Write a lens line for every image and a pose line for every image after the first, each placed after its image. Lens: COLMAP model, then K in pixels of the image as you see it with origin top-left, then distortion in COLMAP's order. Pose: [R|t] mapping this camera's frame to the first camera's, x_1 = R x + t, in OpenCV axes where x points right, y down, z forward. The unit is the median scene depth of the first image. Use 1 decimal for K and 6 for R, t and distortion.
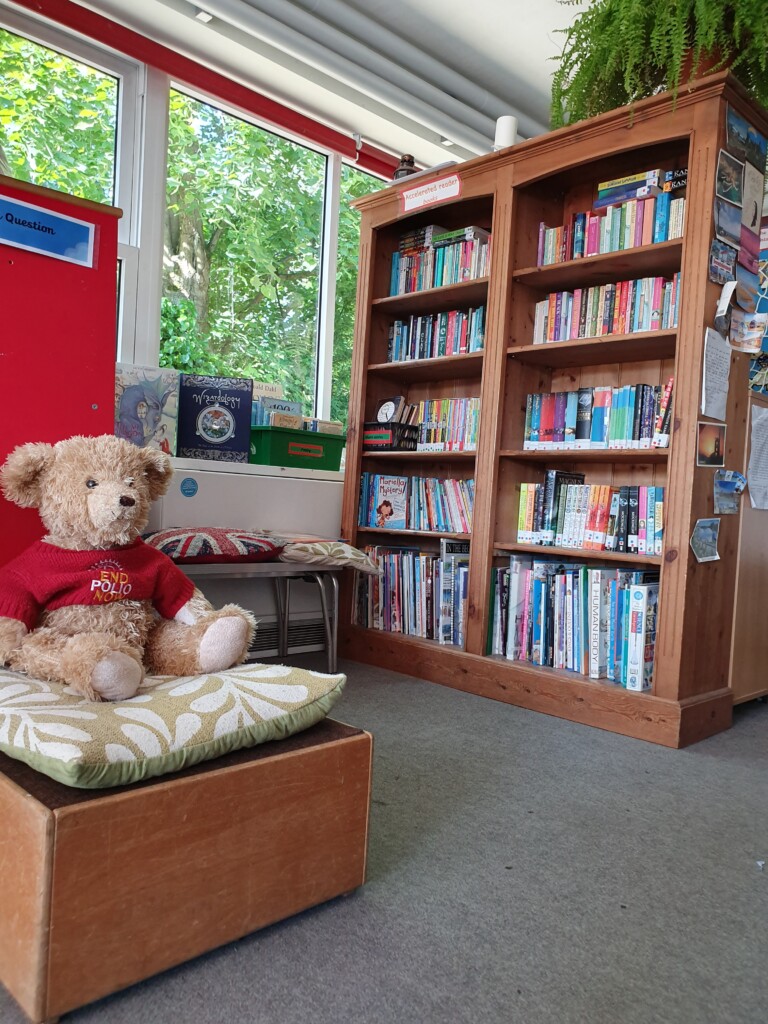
lens RADIAL K [[778.1, 0, 386.7], [0, 778.1, 511.3], [0, 0, 1]] dist [0.013274, 0.000462]
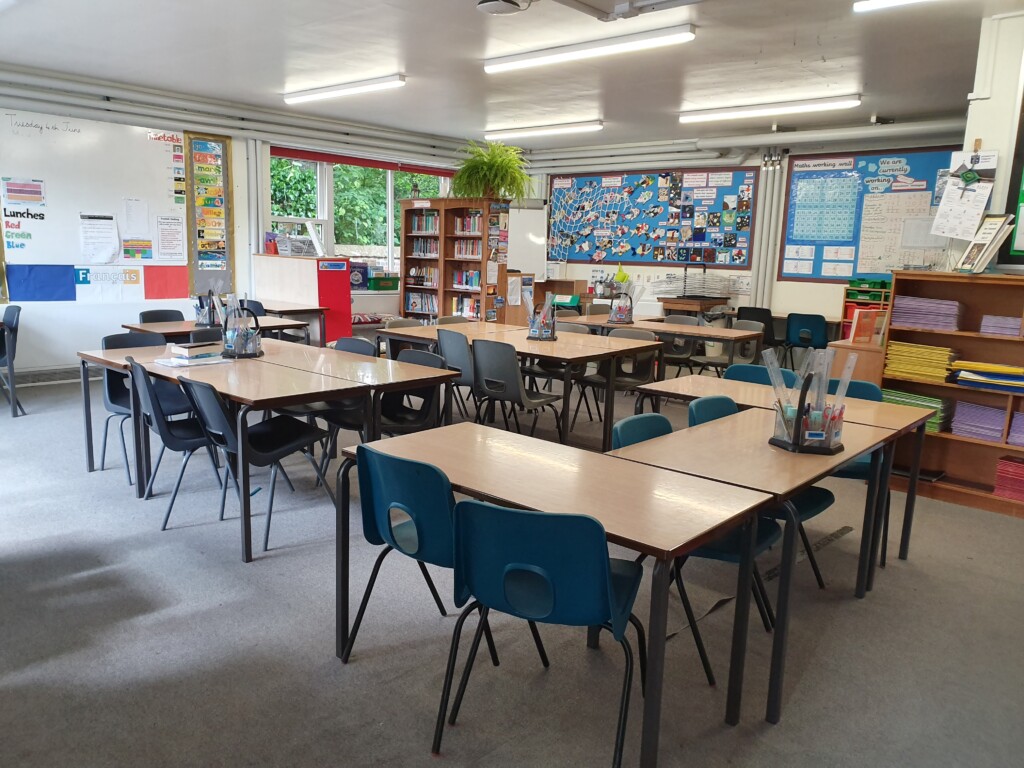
lens RADIAL K [[778.1, 0, 512.9], [0, 778.1, 391.0], [0, 0, 1]] dist [0.013274, 0.000462]
pose [[0.997220, -0.032767, 0.066926, 0.179857], [0.021913, 0.987370, 0.156907, -0.146578], [-0.071222, -0.155004, 0.985343, -2.177814]]
